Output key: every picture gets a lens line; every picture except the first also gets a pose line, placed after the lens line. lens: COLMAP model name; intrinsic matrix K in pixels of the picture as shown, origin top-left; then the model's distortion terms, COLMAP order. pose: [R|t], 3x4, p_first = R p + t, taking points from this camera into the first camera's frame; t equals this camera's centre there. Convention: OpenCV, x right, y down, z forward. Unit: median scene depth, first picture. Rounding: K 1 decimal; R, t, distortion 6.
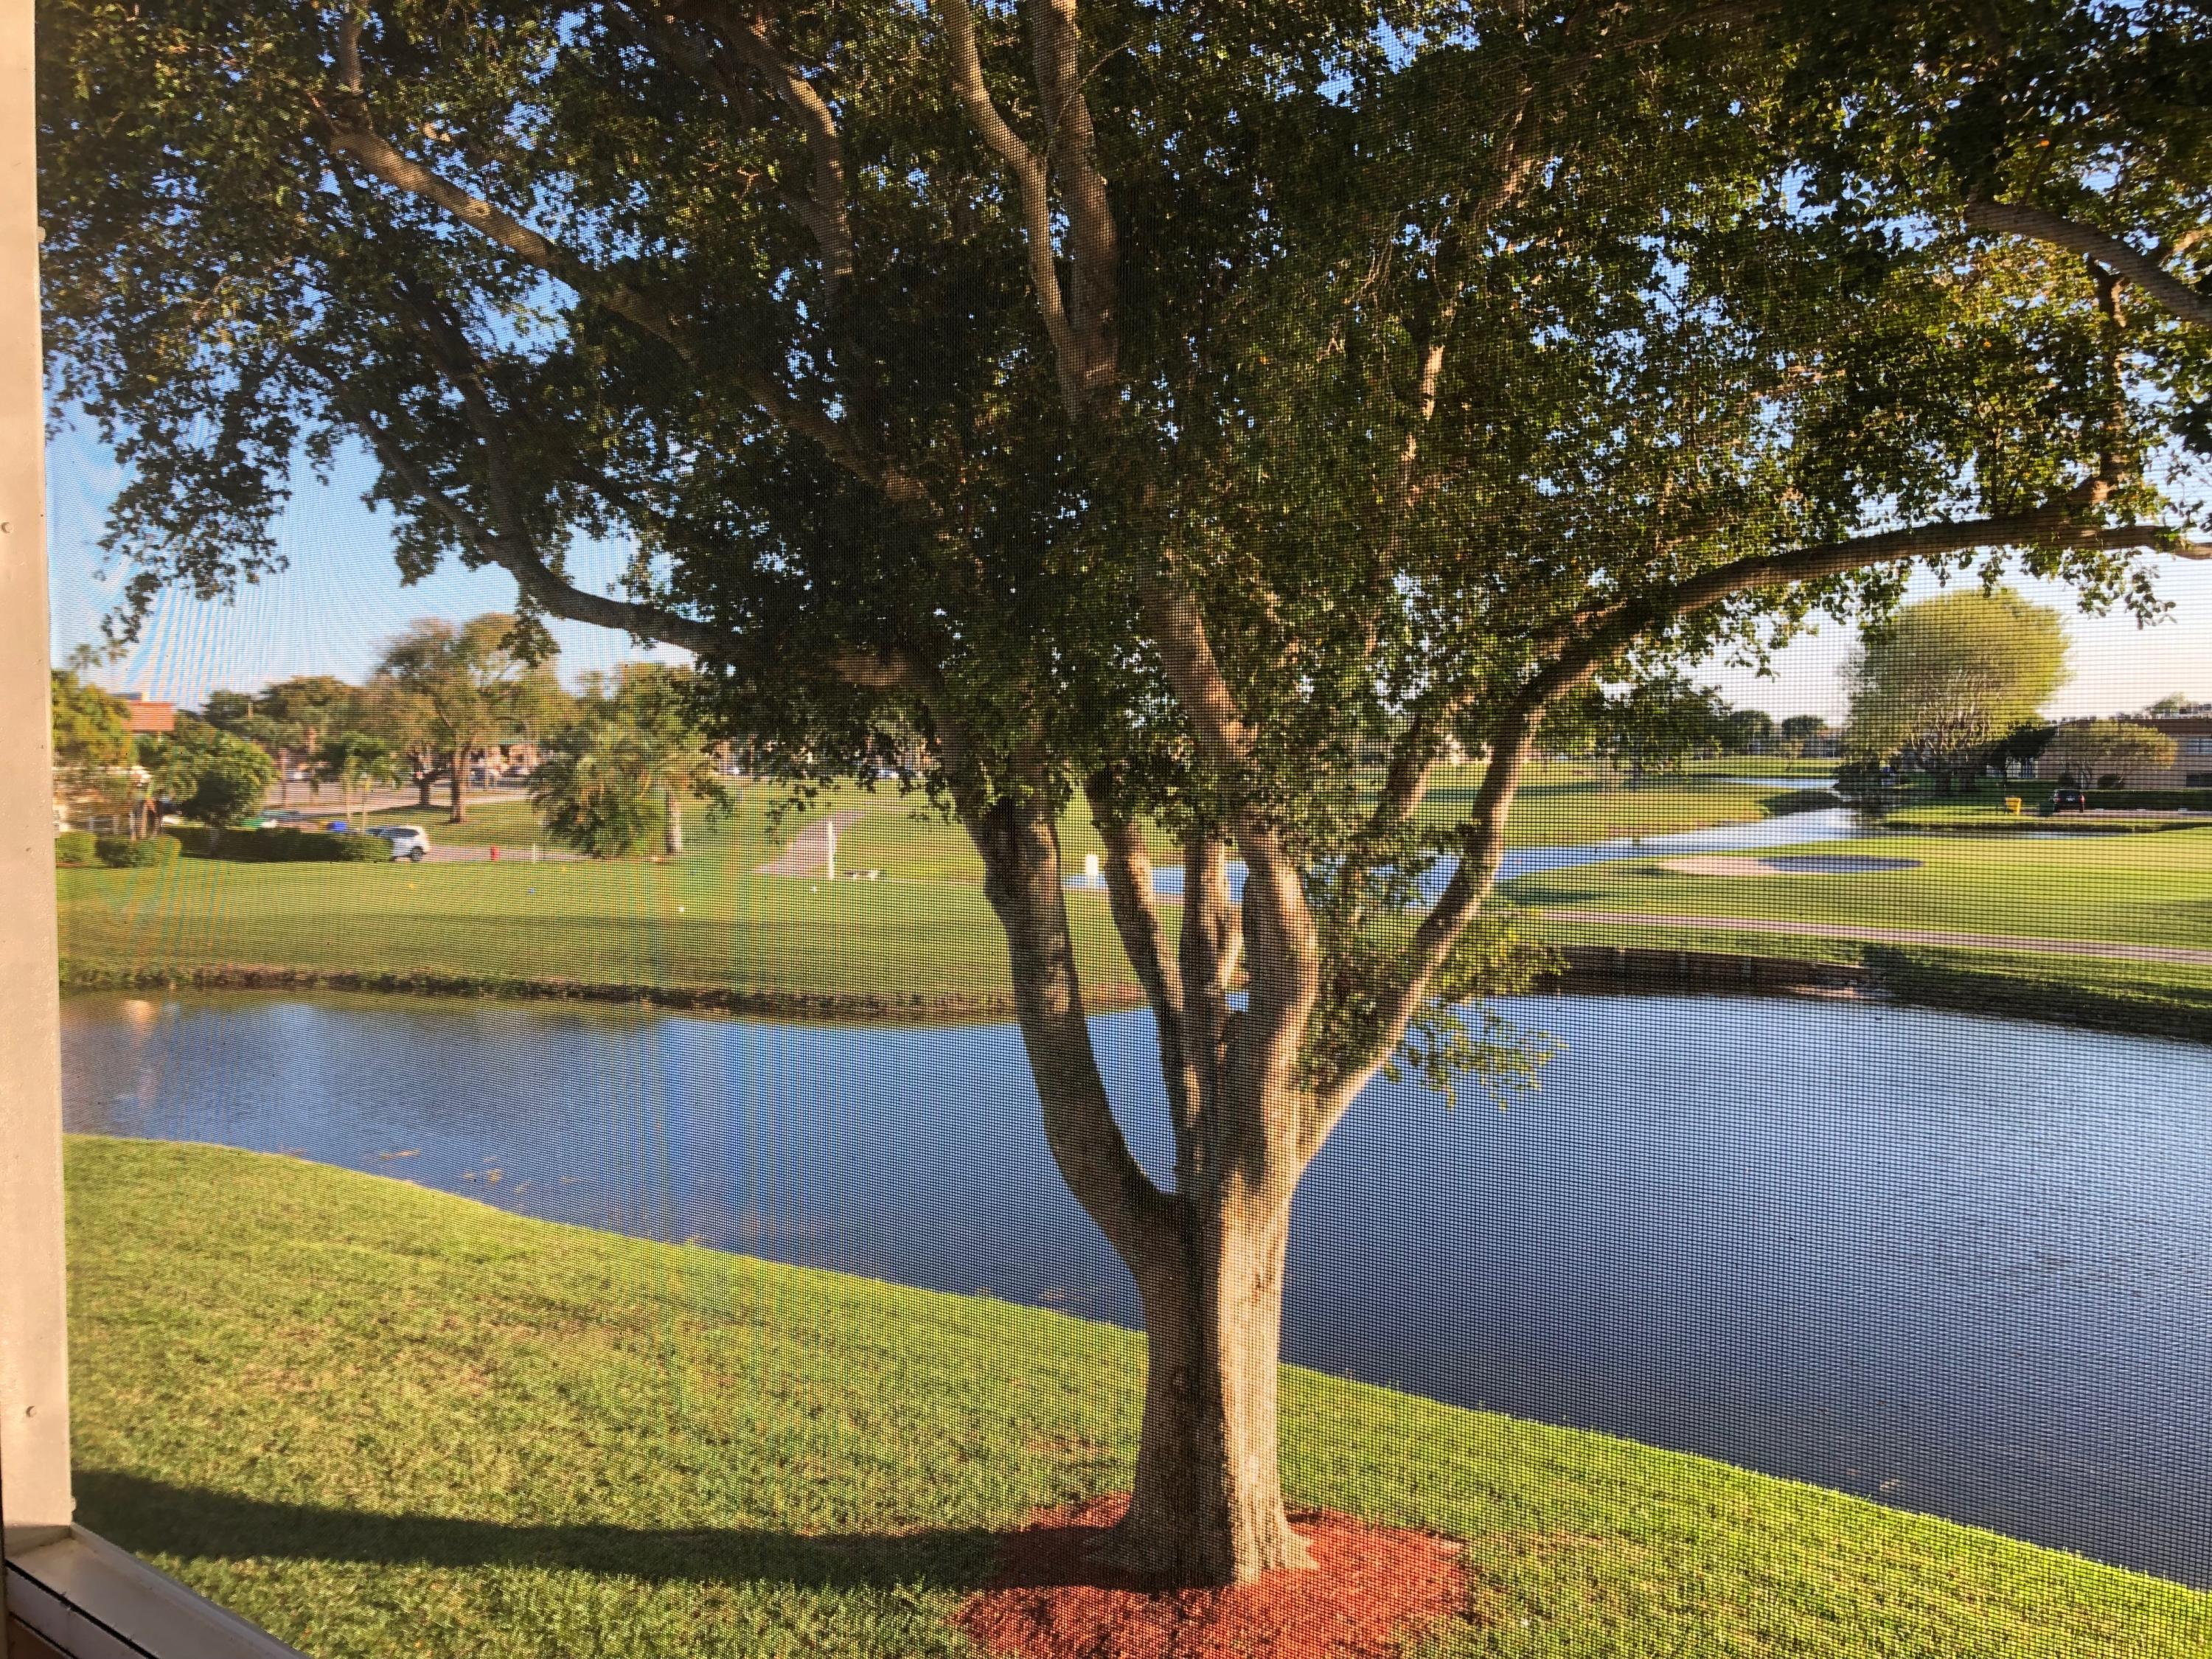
lens RADIAL K [[1830.0, 0, 1092.2], [0, 1830.0, 806.1], [0, 0, 1]] dist [0.016779, -0.002008]
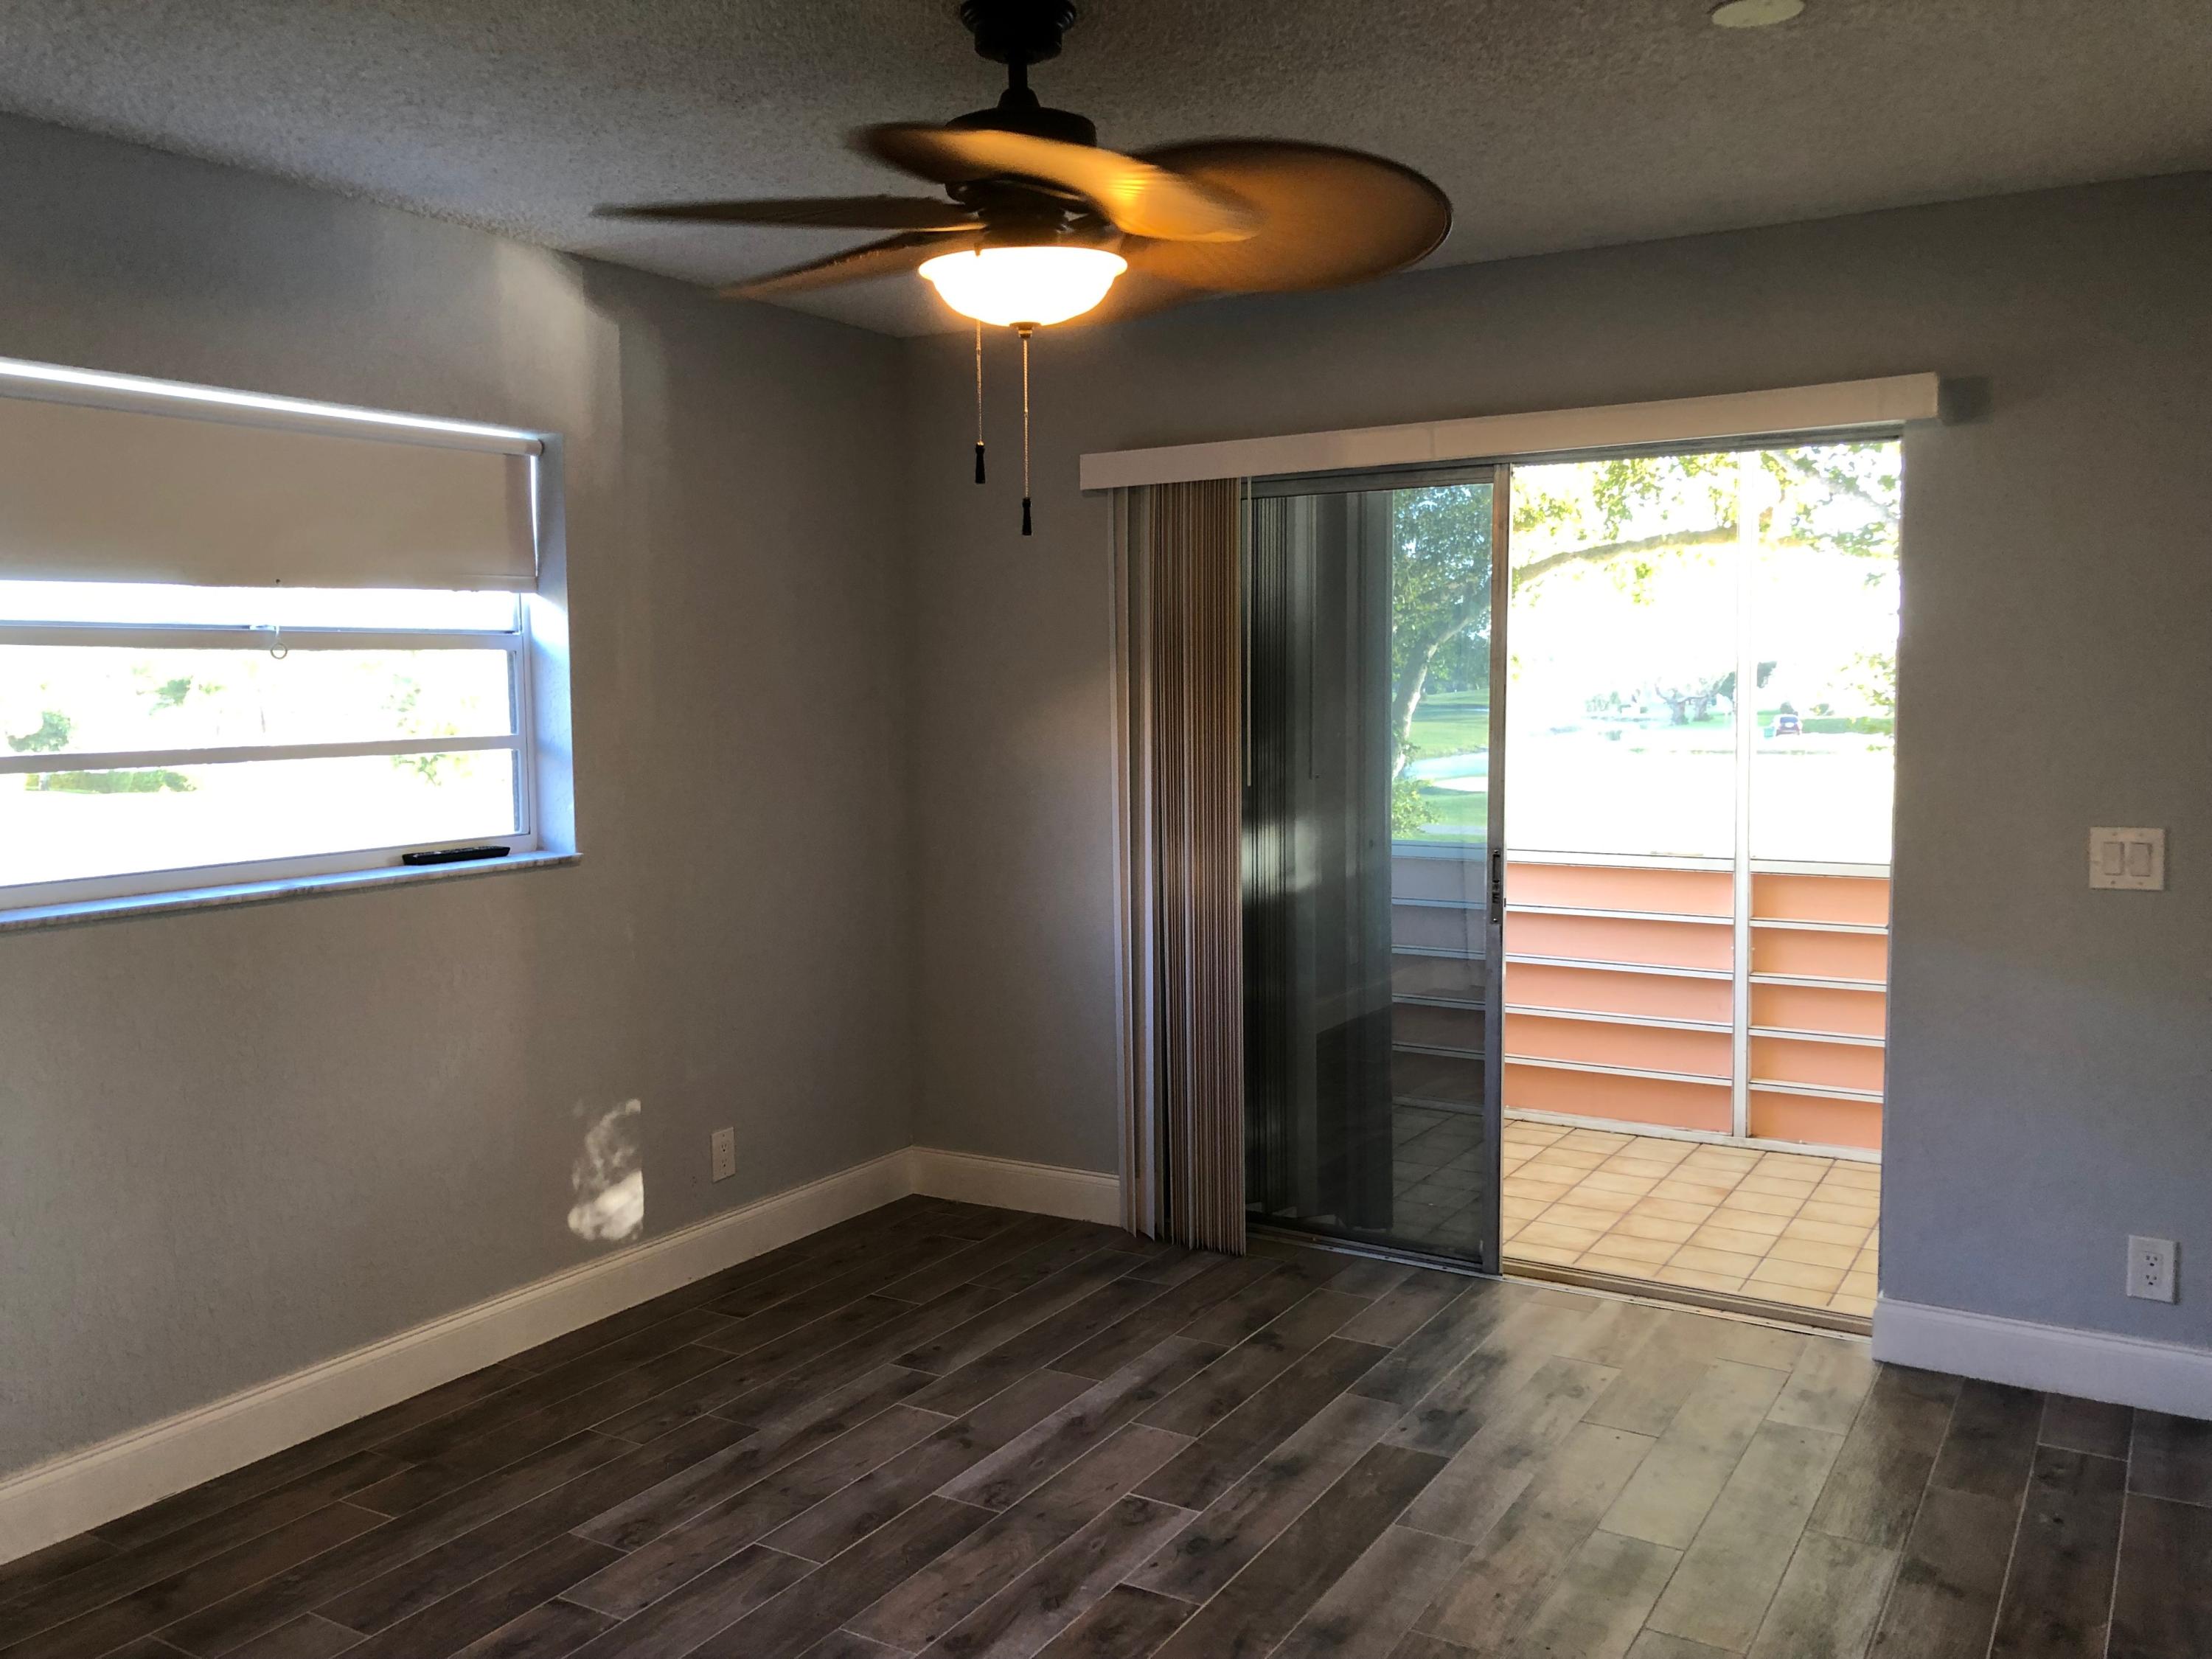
lens RADIAL K [[1819.6, 0, 1111.6], [0, 1819.6, 795.2], [0, 0, 1]] dist [0.024072, -0.006428]
pose [[0.991118, -0.014312, 0.132211, -0.144049], [0.010373, 0.999483, 0.030434, 0.011269], [-0.132578, -0.028792, 0.990754, -0.300569]]
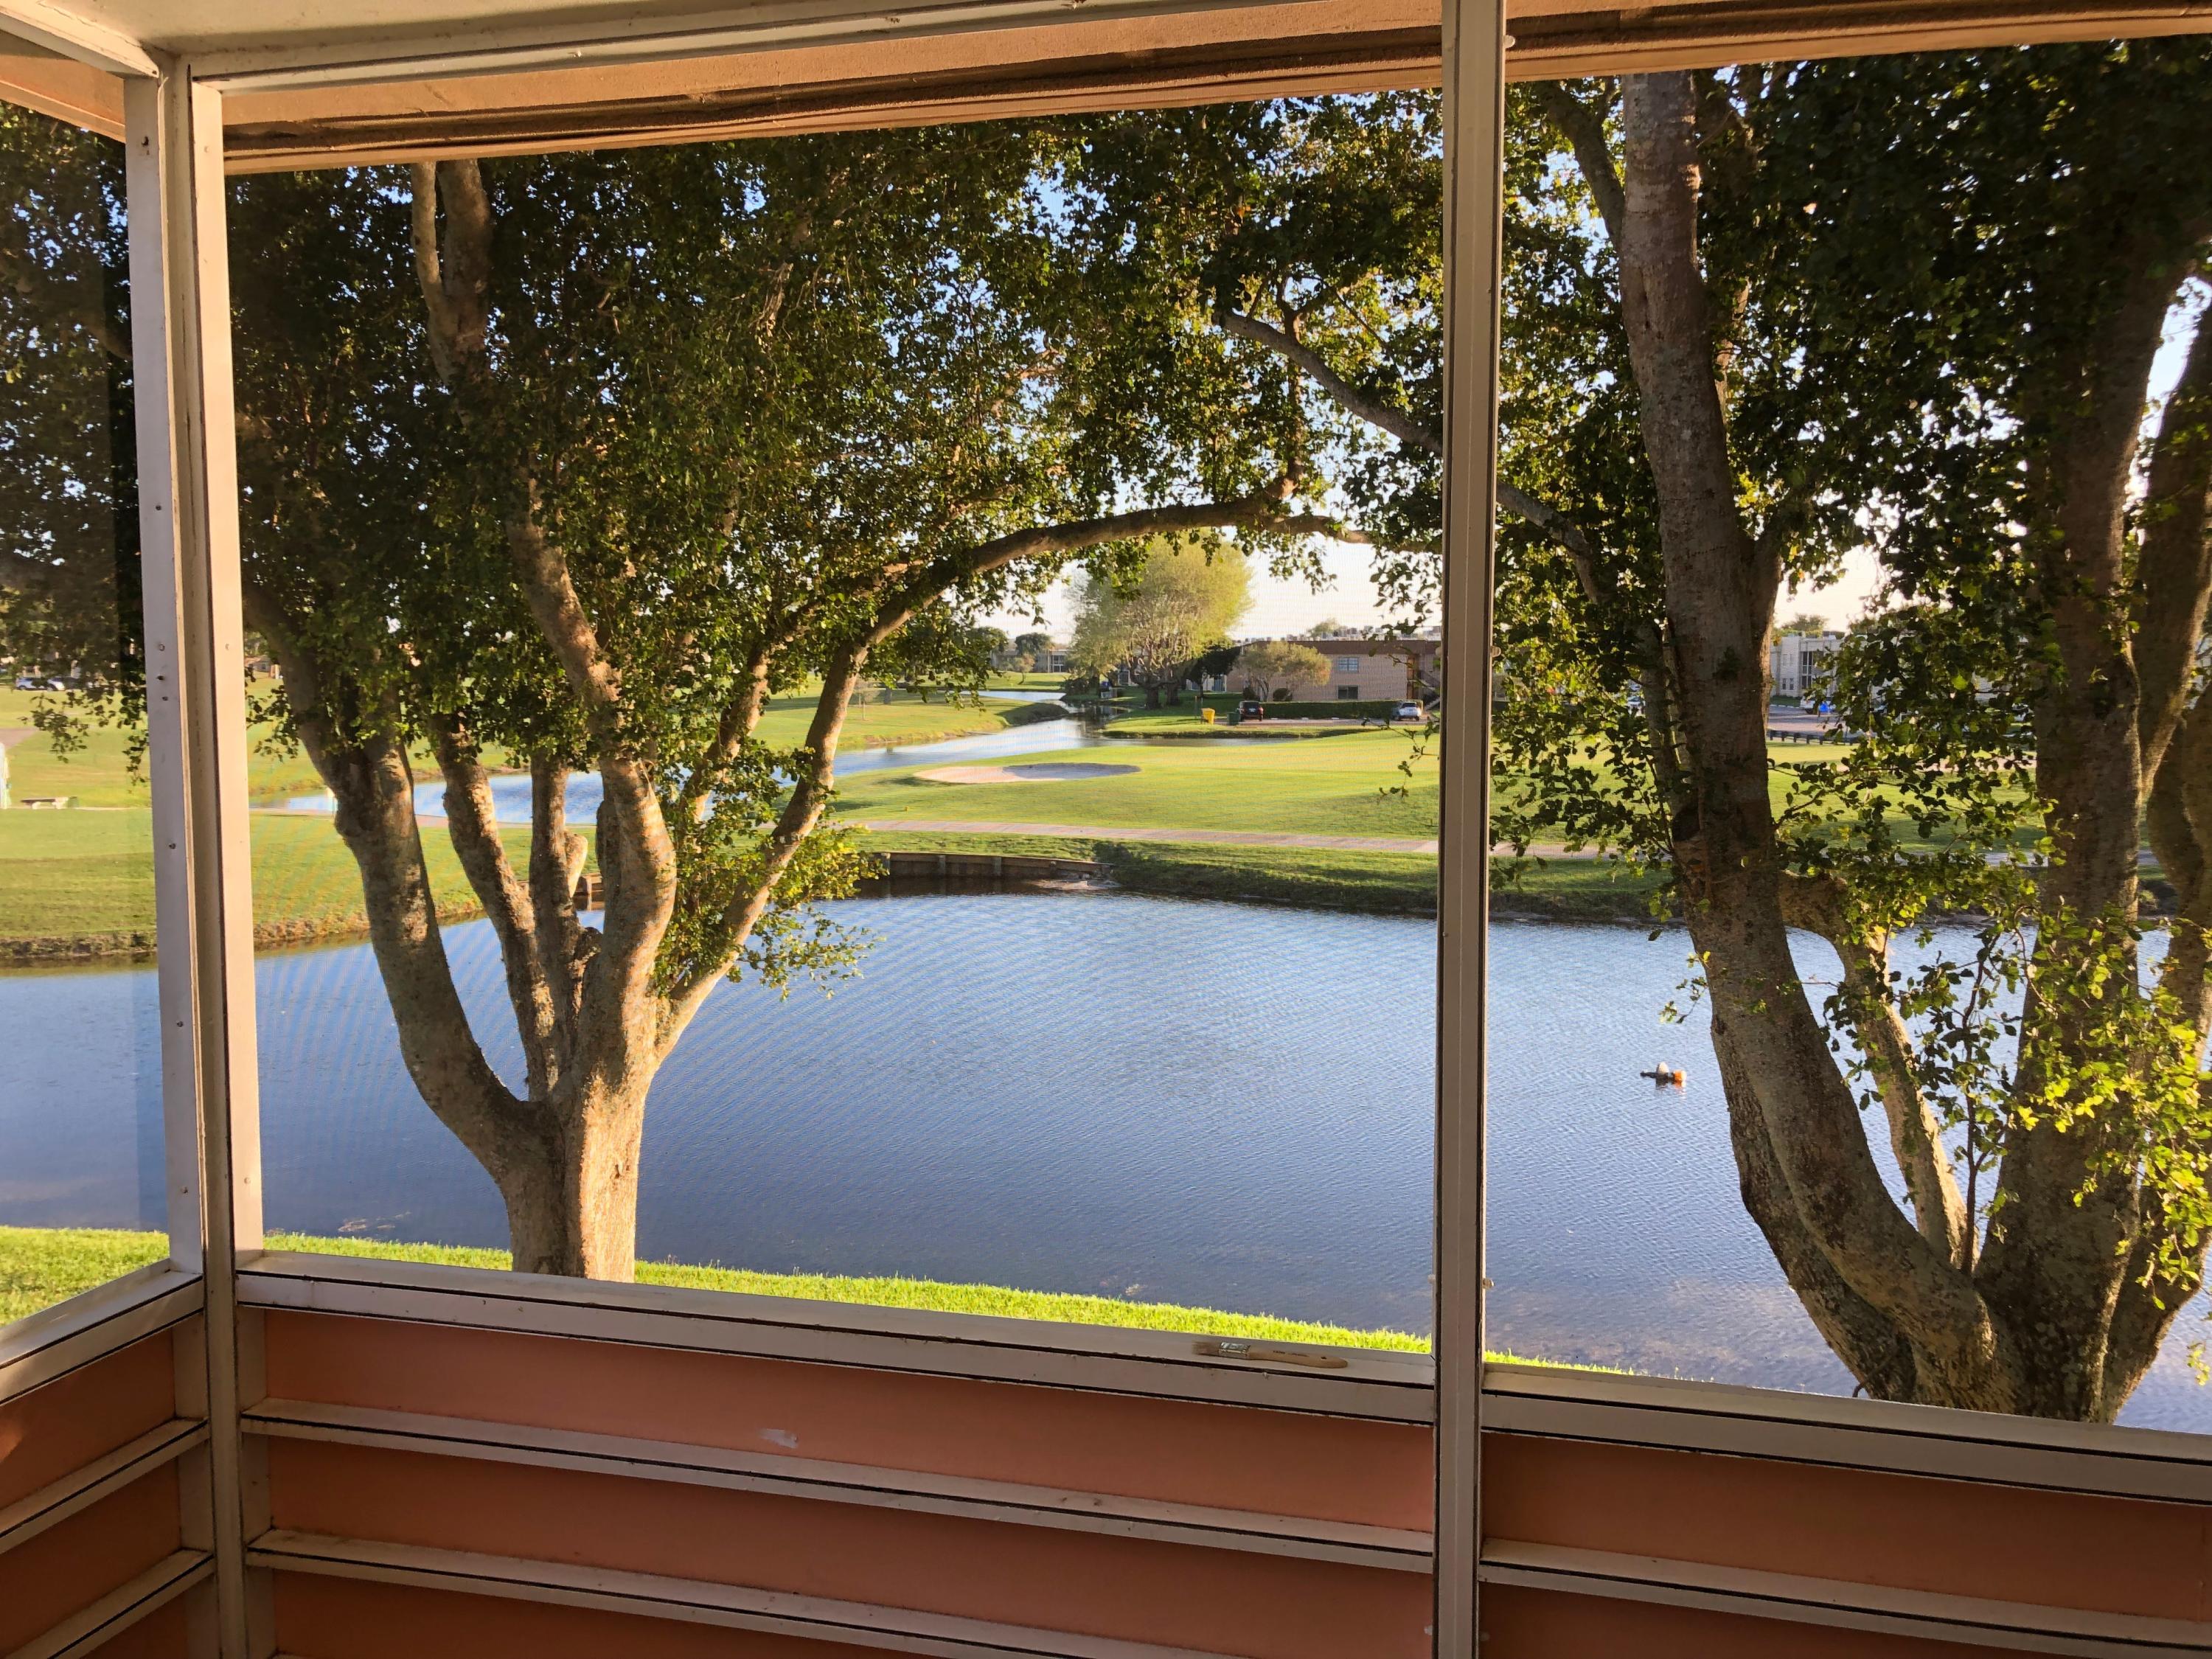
lens RADIAL K [[1800.0, 0, 1114.4], [0, 1800.0, 798.8], [0, 0, 1]] dist [0.125526, -0.208169]
pose [[0.915826, -0.024574, 0.400822, -0.046841], [0.006760, 0.998928, 0.045797, -0.007761], [-0.401518, -0.039233, 0.915010, -0.073340]]
